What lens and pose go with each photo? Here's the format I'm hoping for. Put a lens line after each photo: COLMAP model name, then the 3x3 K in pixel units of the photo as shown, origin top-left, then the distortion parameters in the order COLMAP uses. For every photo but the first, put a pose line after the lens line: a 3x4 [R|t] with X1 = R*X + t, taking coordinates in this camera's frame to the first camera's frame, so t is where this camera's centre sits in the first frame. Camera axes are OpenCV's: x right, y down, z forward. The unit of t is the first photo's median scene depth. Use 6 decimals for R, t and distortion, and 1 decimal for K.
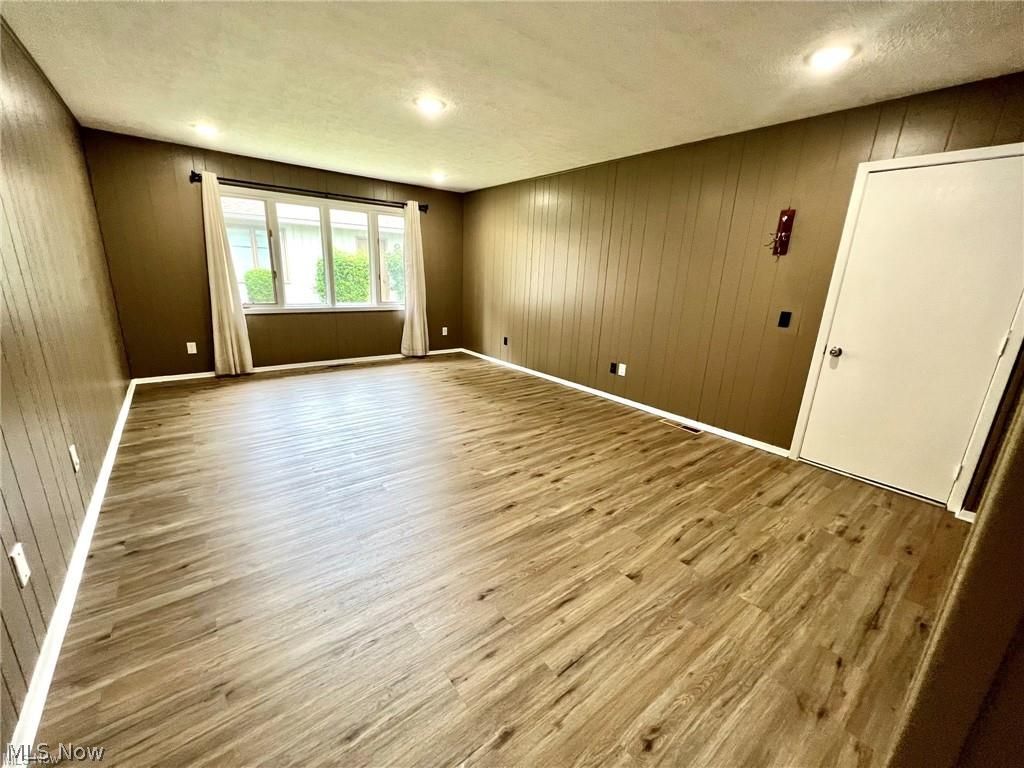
lens RADIAL K [[391.2, 0, 512.0], [0, 391.2, 384.0], [0, 0, 1]] dist [0.001235, -0.000232]
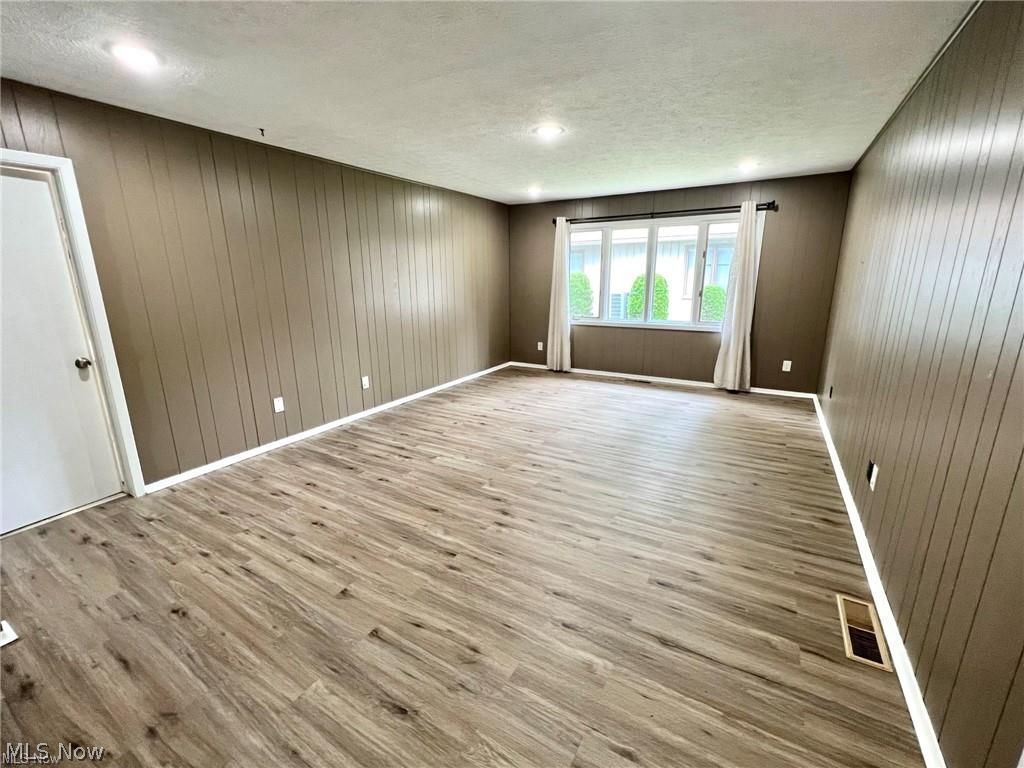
lens RADIAL K [[429.0, 0, 512.0], [0, 429.0, 384.0], [0, 0, 1]] dist [-0.001389, 0.000598]
pose [[0.380287, 0.182671, -0.906649, 0.960563], [-0.235749, 0.967065, 0.095961, -0.156260], [0.894318, 0.177249, 0.410827, 0.597050]]
